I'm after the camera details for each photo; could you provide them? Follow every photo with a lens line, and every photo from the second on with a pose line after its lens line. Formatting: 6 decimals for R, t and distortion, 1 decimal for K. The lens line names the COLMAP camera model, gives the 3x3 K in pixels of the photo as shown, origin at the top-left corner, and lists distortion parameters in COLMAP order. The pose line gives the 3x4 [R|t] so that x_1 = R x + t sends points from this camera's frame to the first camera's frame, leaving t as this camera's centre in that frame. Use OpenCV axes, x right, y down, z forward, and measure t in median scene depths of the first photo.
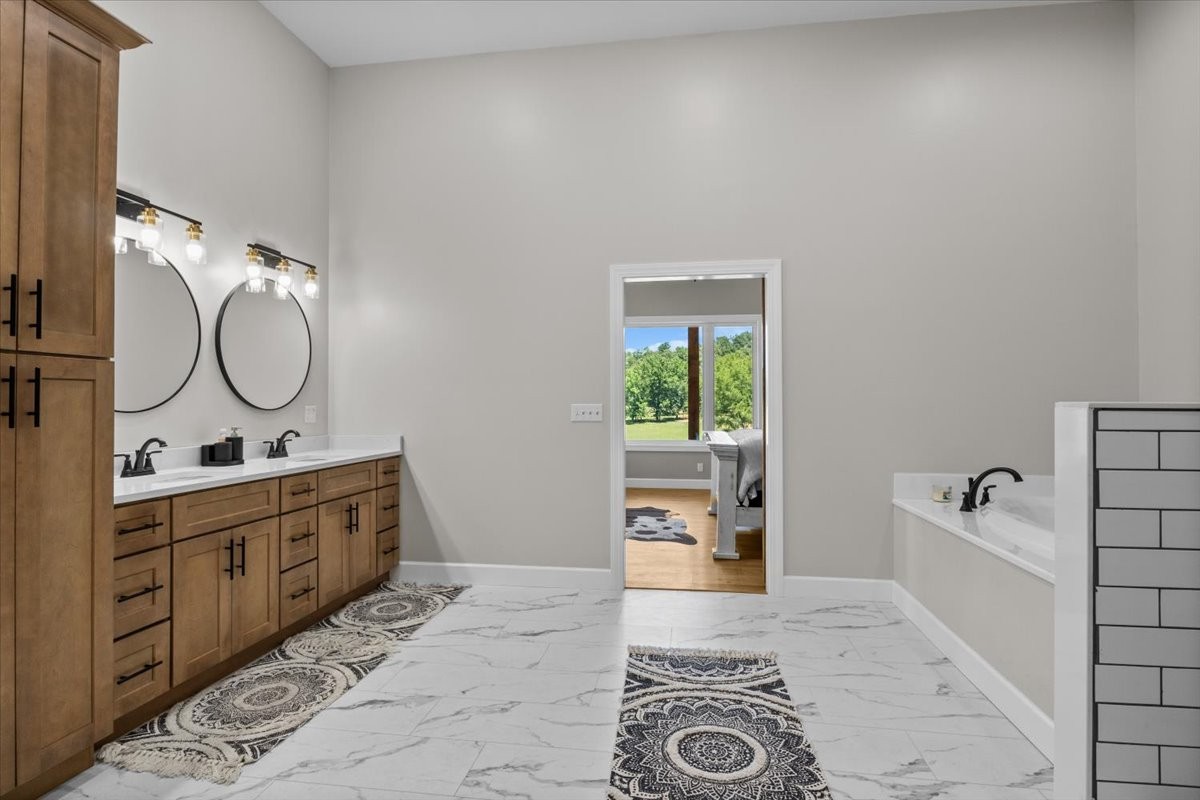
lens RADIAL K [[599.7, 0, 606.1], [0, 599.7, 399.8], [0, 0, 1]] dist [0.001205, 0.000485]
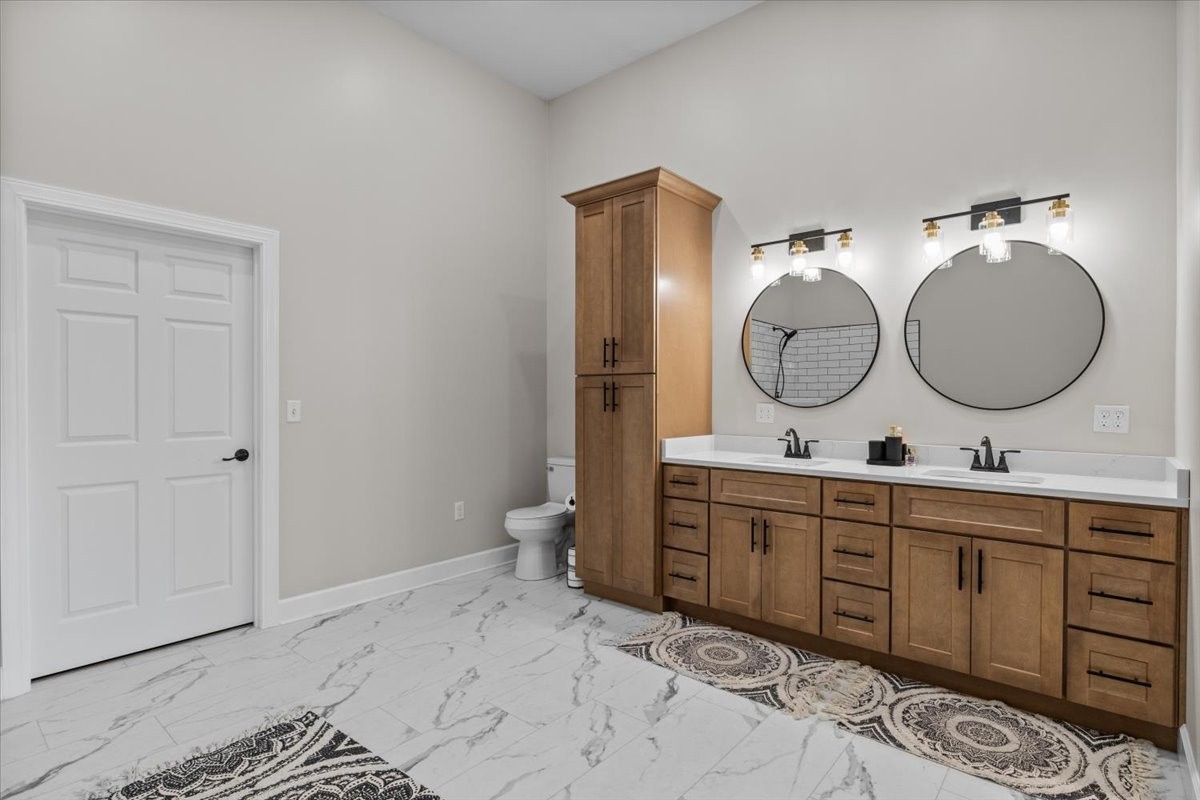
lens RADIAL K [[599.7, 0, 605.3], [0, 599.7, 400.0], [0, 0, 1]] dist [0.001205, 0.000485]
pose [[-0.527604, 0.006817, -0.849463, 0.491370], [0.004856, 0.999976, 0.005008, -0.002737], [0.849477, -0.001483, -0.527624, 1.310019]]
